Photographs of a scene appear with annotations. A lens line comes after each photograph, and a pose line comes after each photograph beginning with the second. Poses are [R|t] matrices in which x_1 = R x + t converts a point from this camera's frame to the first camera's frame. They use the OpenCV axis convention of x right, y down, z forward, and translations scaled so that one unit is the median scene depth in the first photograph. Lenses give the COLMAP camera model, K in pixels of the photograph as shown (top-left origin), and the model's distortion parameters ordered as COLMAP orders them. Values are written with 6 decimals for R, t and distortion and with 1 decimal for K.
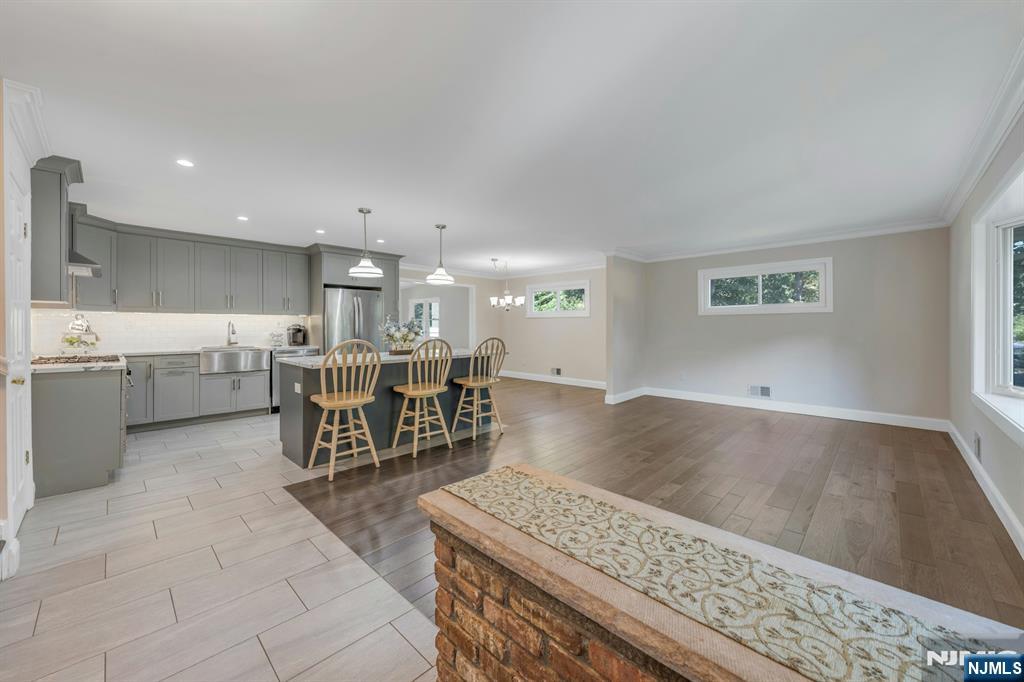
lens RADIAL K [[398.9, 0, 491.3], [0, 398.9, 326.3], [0, 0, 1]] dist [0.003792, 0.000090]
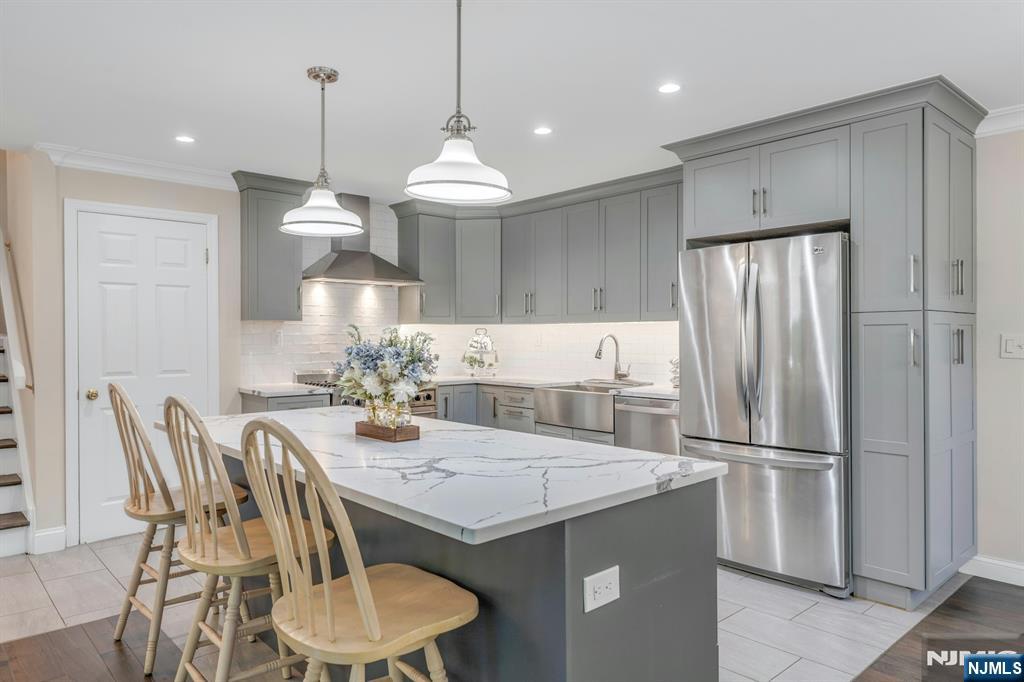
lens RADIAL K [[676.2, 0, 491.0], [0, 676.2, 341.3], [0, 0, 1]] dist [-0.004777, 0.002259]
pose [[-0.066564, 0.007623, -0.997753, 0.303235], [0.001153, 0.999971, 0.007563, -0.012100], [0.997782, -0.000647, -0.066570, 0.960553]]
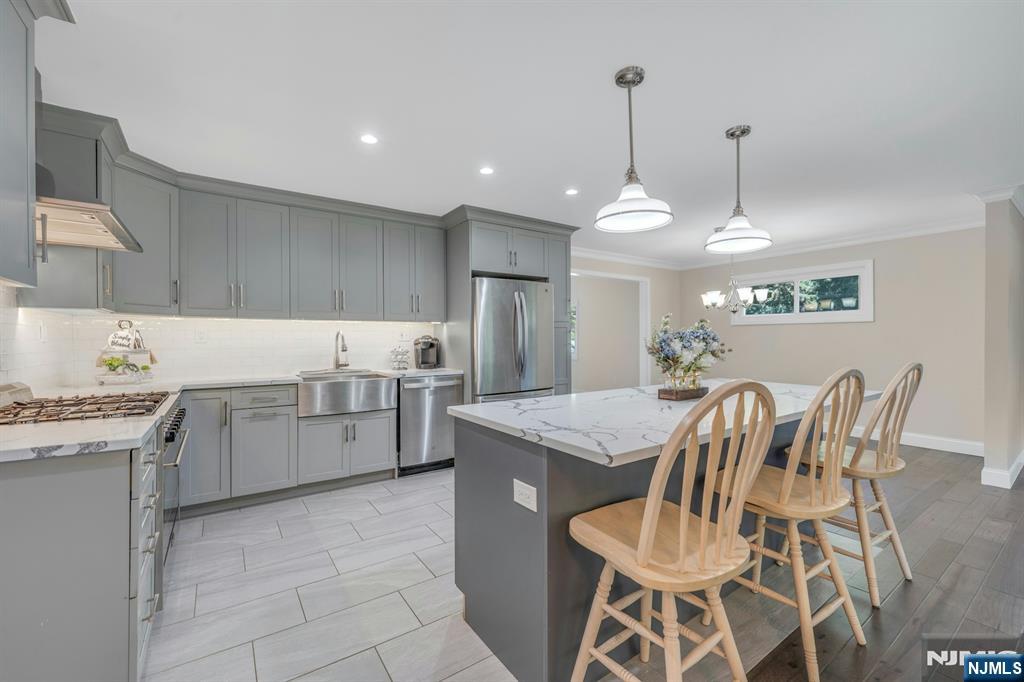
lens RADIAL K [[420.1, 0, 488.7], [0, 420.1, 338.7], [0, 0, 1]] dist [-0.001359, -0.000094]
pose [[0.981776, -0.002979, -0.190017, -0.306322], [0.003206, 0.999994, 0.000892, -0.000547], [0.190013, -0.001485, 0.981780, 0.406511]]
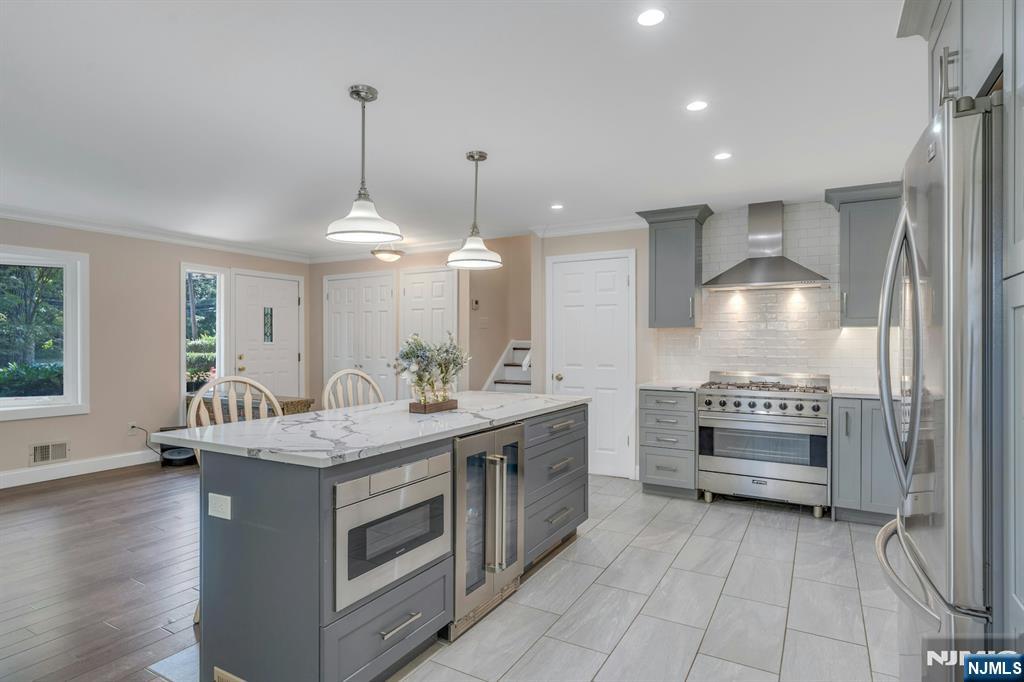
lens RADIAL K [[540.9, 0, 515.8], [0, 540.9, 342.9], [0, 0, 1]] dist [0.000588, 0.000051]
pose [[-0.966650, -0.001961, -0.256092, -0.128066], [-0.002189, 0.999997, 0.000606, -0.008438], [0.256090, 0.001147, -0.966652, 1.405052]]
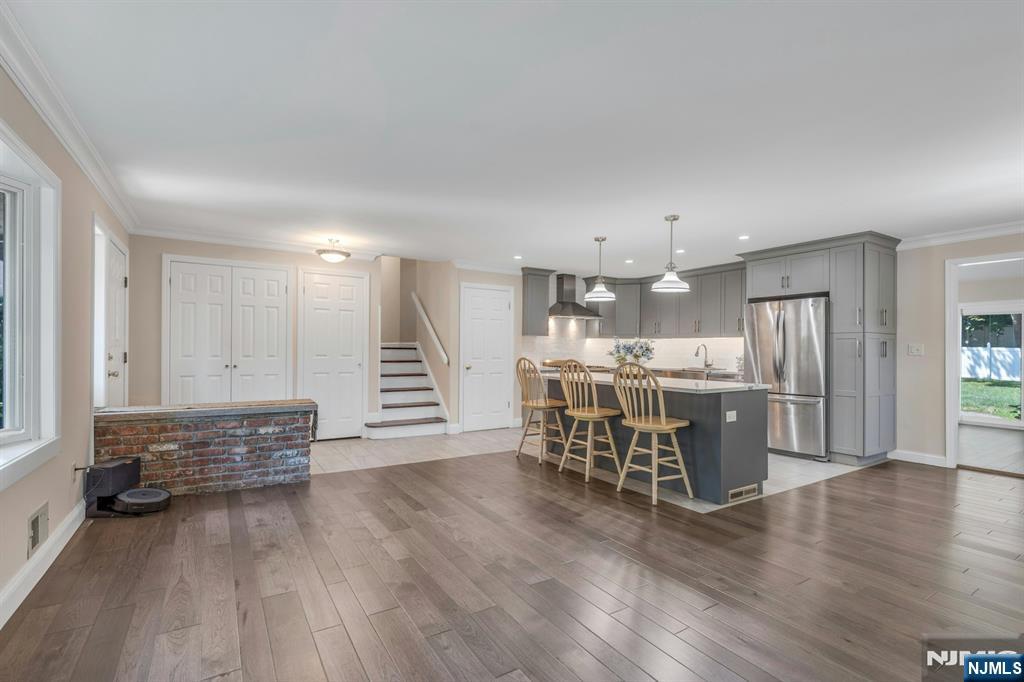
lens RADIAL K [[459.5, 0, 505.2], [0, 459.5, 348.8], [0, 0, 1]] dist [-0.003983, -0.001623]
pose [[-0.235055, -0.003400, -0.971976, 0.730731], [-0.010480, 0.999945, -0.000963, 0.006369], [0.971926, 0.009960, -0.235078, 0.825198]]
